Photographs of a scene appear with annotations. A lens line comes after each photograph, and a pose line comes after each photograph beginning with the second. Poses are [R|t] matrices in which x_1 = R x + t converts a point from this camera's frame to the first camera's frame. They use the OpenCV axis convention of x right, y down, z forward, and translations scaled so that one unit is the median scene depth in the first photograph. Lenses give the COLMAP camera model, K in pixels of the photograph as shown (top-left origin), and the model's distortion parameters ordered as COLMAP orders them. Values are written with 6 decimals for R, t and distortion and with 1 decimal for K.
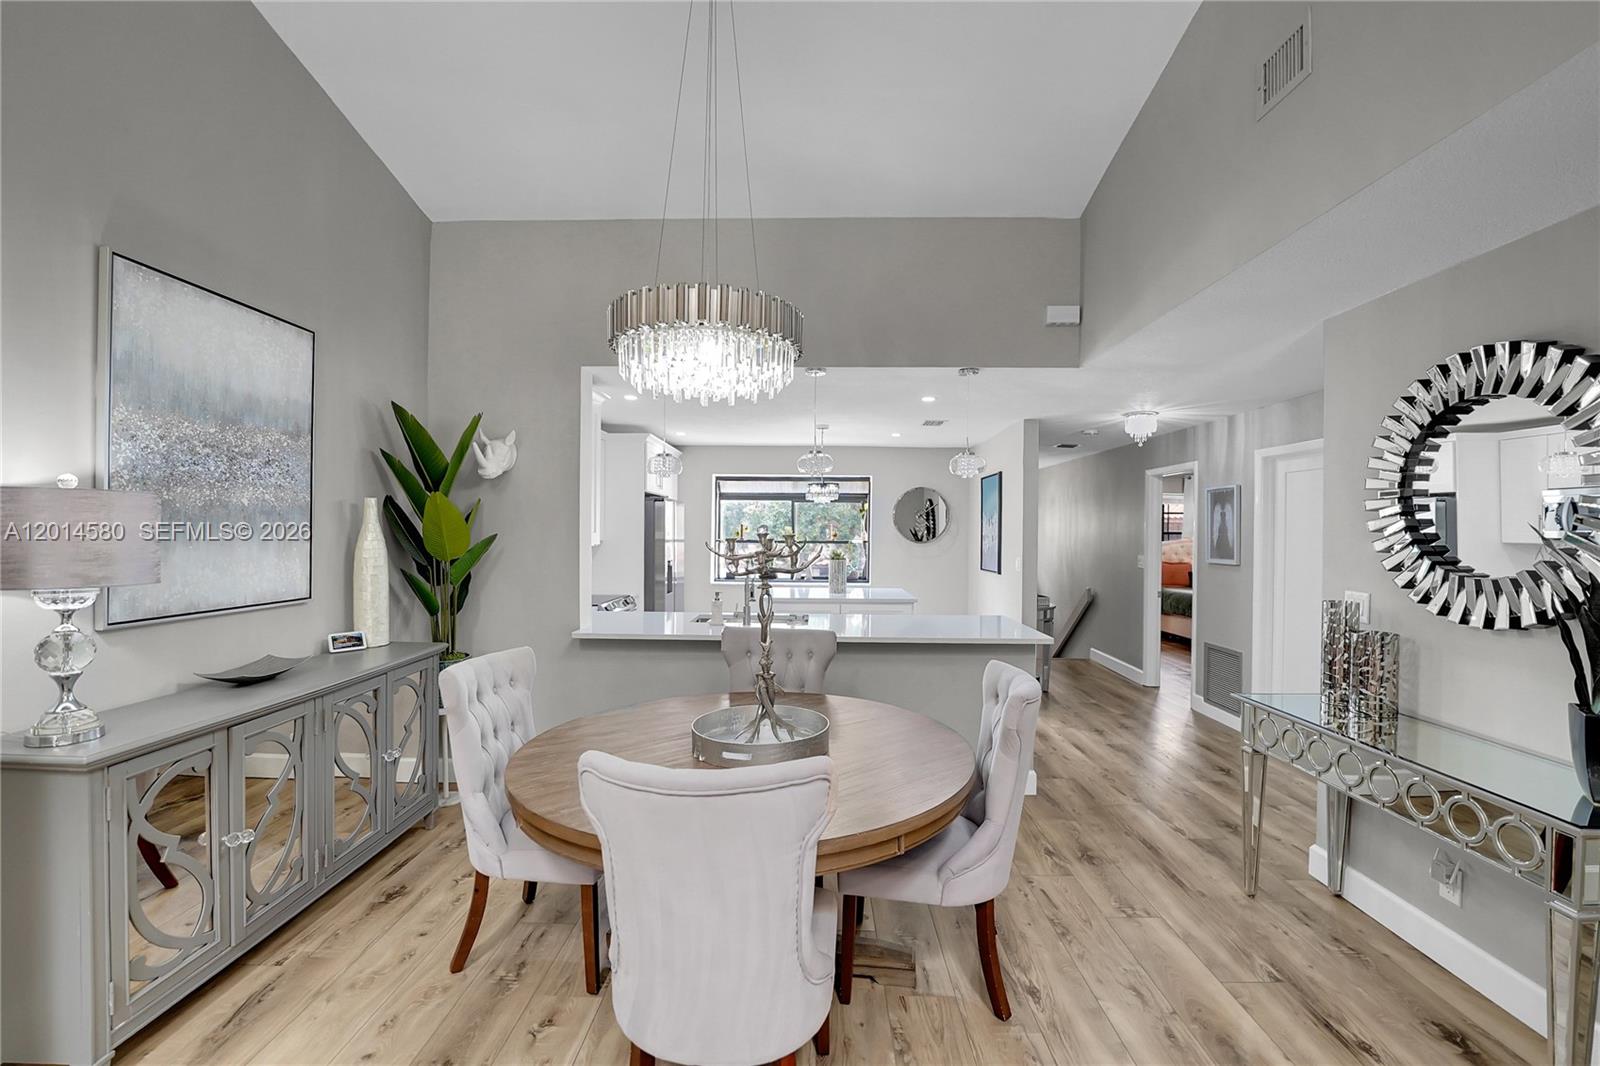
lens RADIAL K [[683.4, 0, 803.3], [0, 683.4, 532.7], [0, 0, 1]] dist [-0.022699, 0.001269]
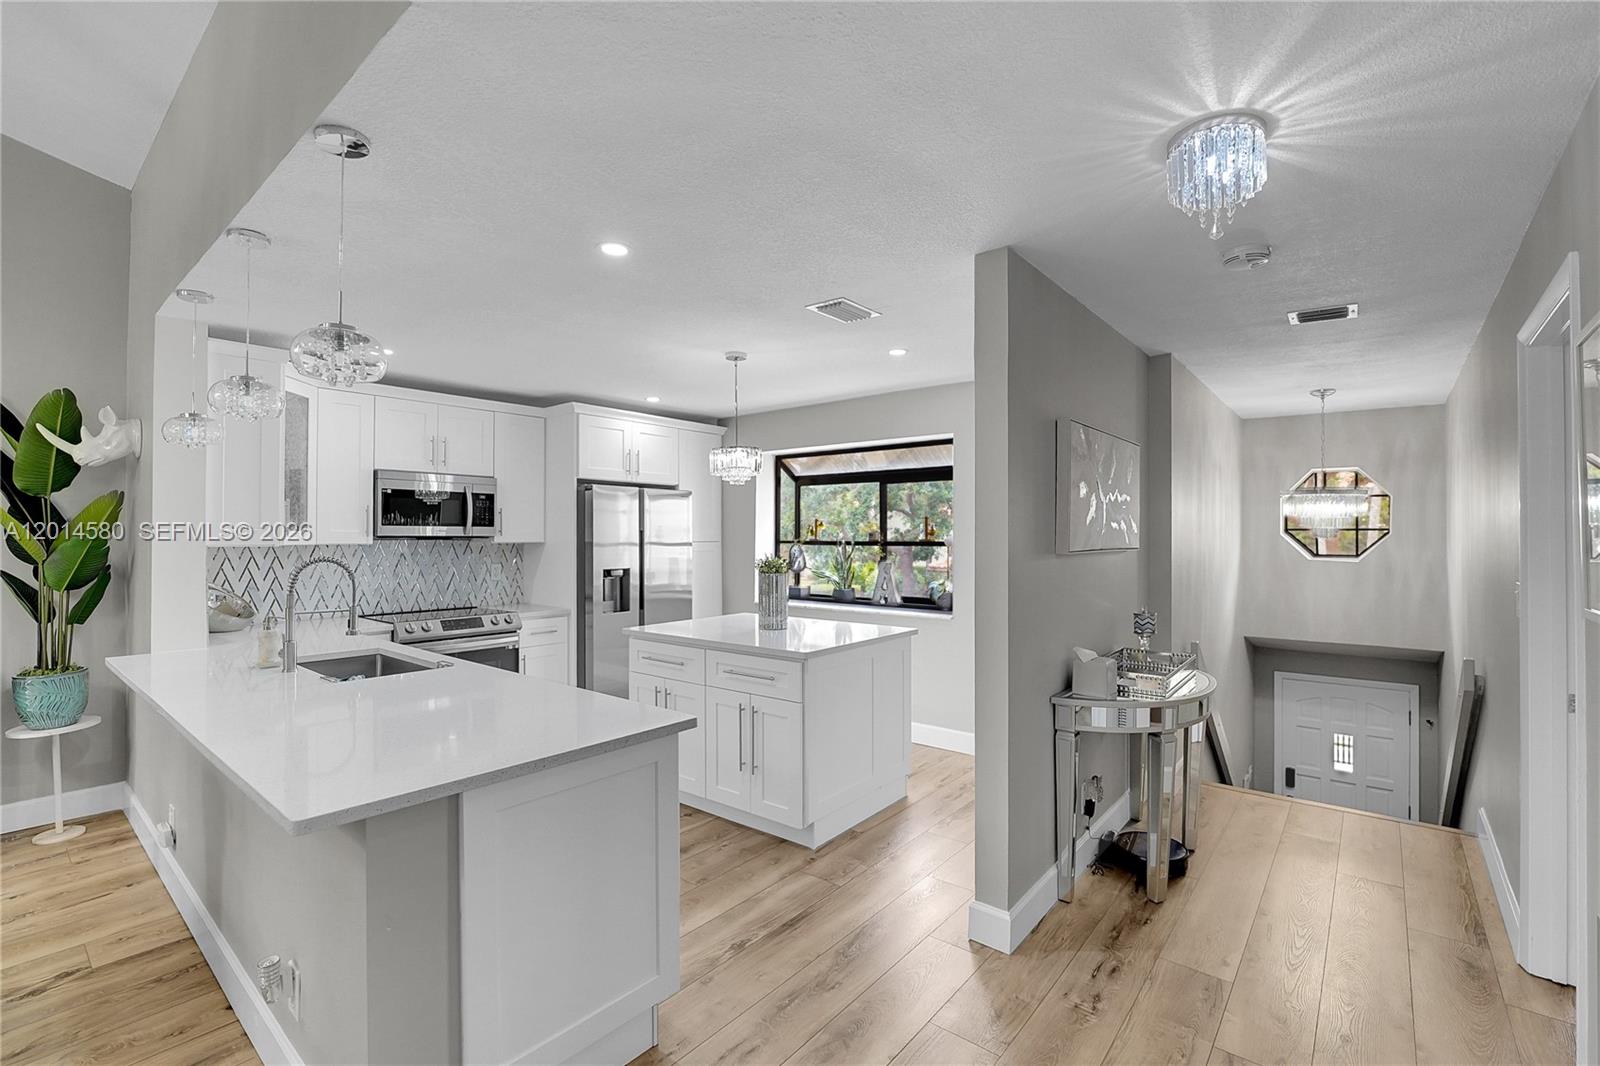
lens RADIAL K [[683.4, 0, 805.8], [0, 683.4, 525.1], [0, 0, 1]] dist [-0.022699, 0.001269]
pose [[0.778134, -0.017643, -0.627850, 0.788140], [0.006553, 0.999779, -0.019972, 0.017710], [0.628064, 0.011427, 0.778078, 0.955500]]
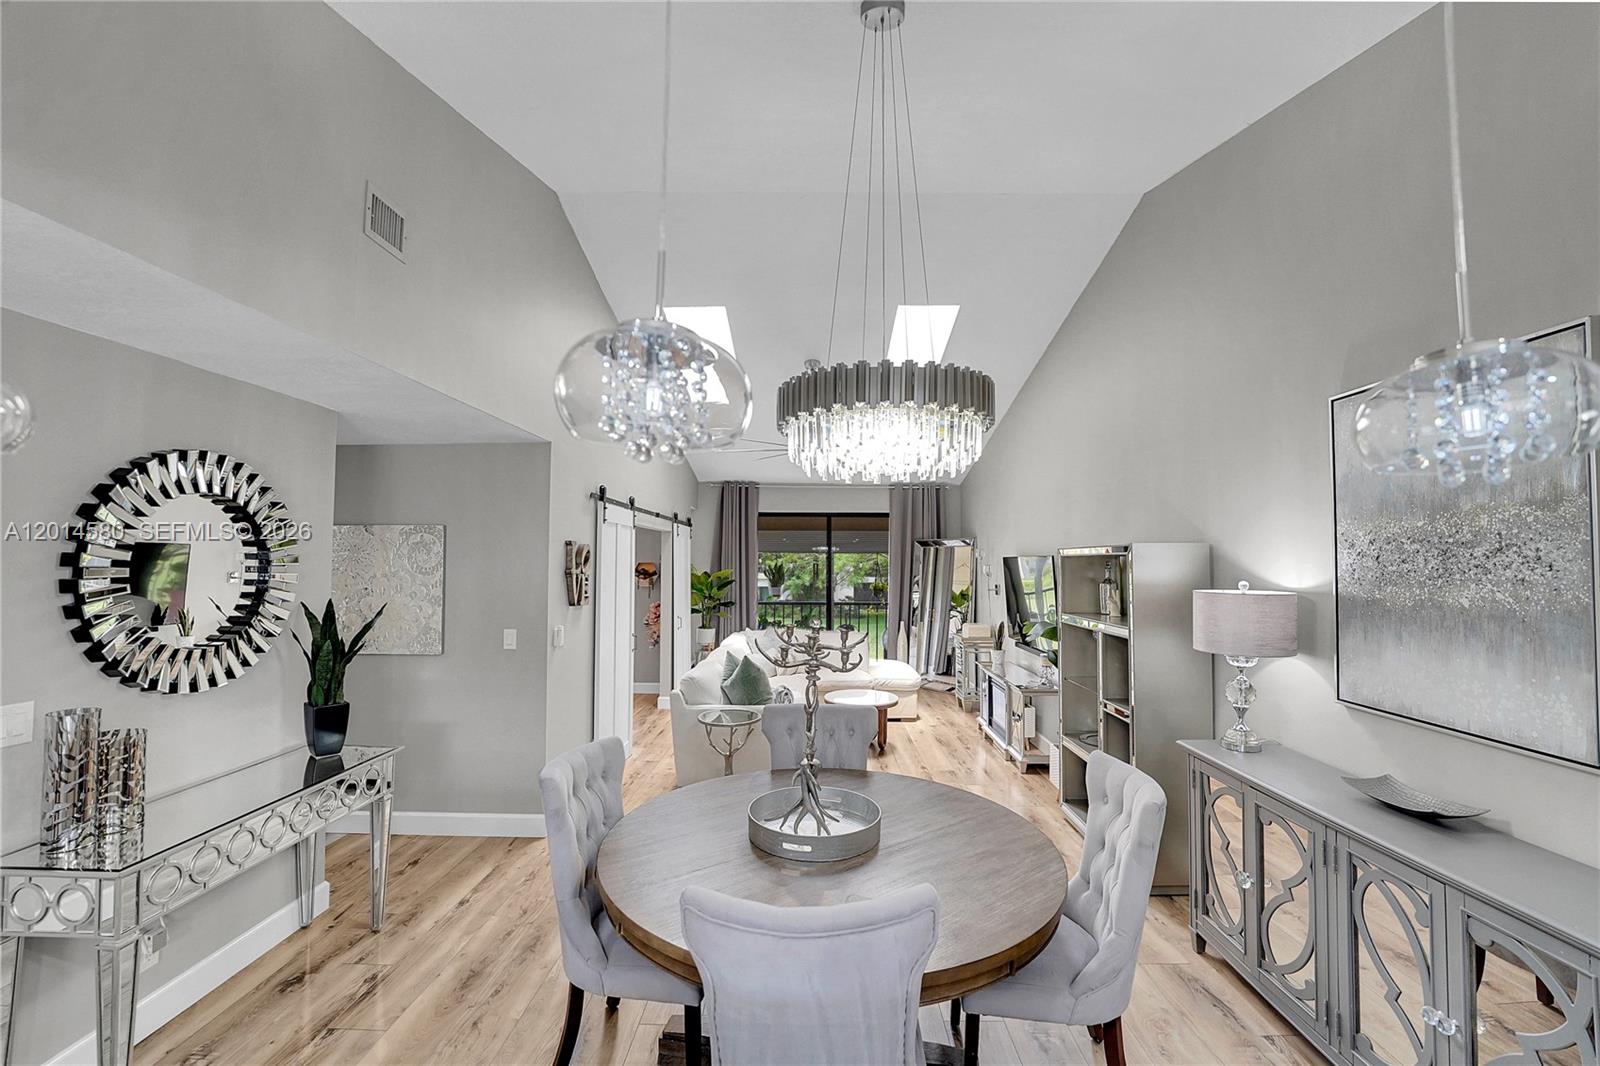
lens RADIAL K [[660.1, 0, 803.6], [0, 660.1, 532.9], [0, 0, 1]] dist [-0.031315, 0.003415]
pose [[-0.999893, -0.014613, 0.000808, -0.025527], [-0.014633, 0.999060, -0.040803, -0.063031], [-0.000211, -0.040811, -0.999167, 1.294603]]
